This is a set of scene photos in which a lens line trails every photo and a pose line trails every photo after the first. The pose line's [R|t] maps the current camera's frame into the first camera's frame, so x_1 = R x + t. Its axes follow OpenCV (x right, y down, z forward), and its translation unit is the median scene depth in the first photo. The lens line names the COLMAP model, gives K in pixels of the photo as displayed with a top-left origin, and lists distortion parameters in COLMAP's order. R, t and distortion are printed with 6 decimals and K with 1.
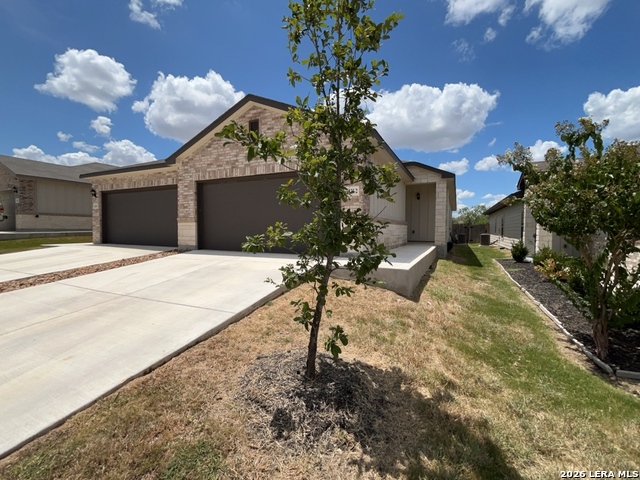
lens RADIAL K [[278.6, 0, 323.2], [0, 278.6, 243.4], [0, 0, 1]] dist [-0.002539, 0.000265]
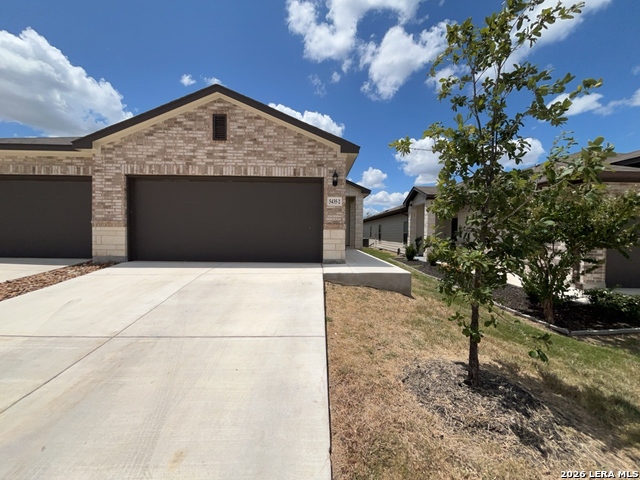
lens RADIAL K [[258.6, 0, 315.1], [0, 258.6, 241.6], [0, 0, 1]] dist [-0.002131, 0.000350]
pose [[0.899544, -0.008364, 0.436750, -0.296137], [0.014274, 0.999846, -0.010251, -0.018879], [-0.436596, 0.015456, 0.899525, 0.111712]]
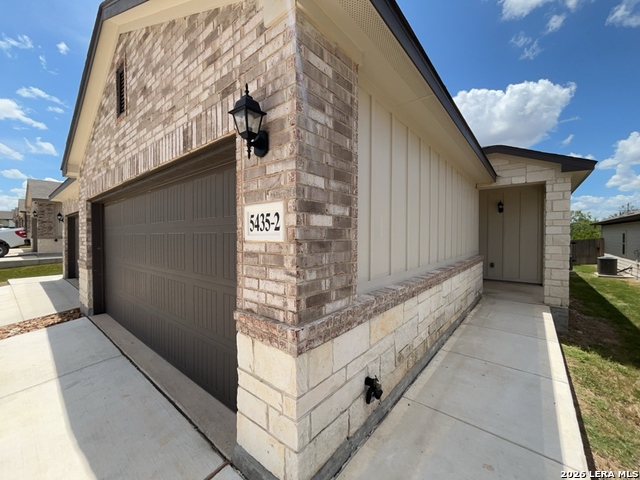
lens RADIAL K [[258.6, 0, 320.5], [0, 258.6, 236.2], [0, 0, 1]] dist [-0.002131, 0.000350]
pose [[0.974353, -0.010170, -0.224797, 0.152242], [-0.001040, 0.998764, -0.049695, -0.122007], [0.225024, 0.048654, 0.973138, 0.589302]]
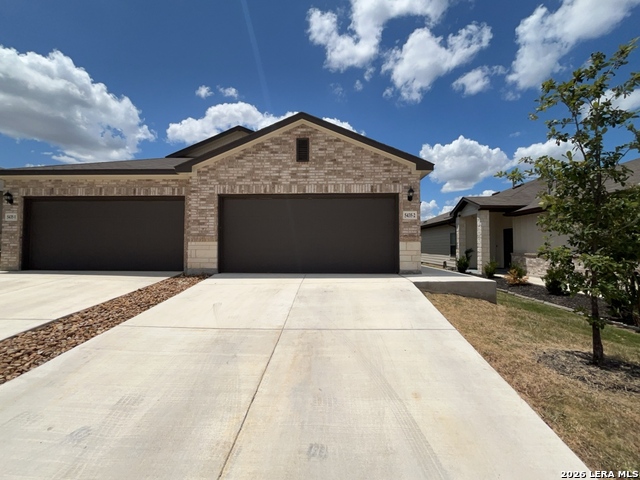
lens RADIAL K [[278.6, 0, 324.1], [0, 278.6, 238.9], [0, 0, 1]] dist [-0.002539, 0.000265]
pose [[0.919771, 0.007118, 0.392390, -0.491904], [0.023488, 0.997045, -0.073144, -0.012921], [-0.391751, 0.076492, 0.916886, 0.083697]]
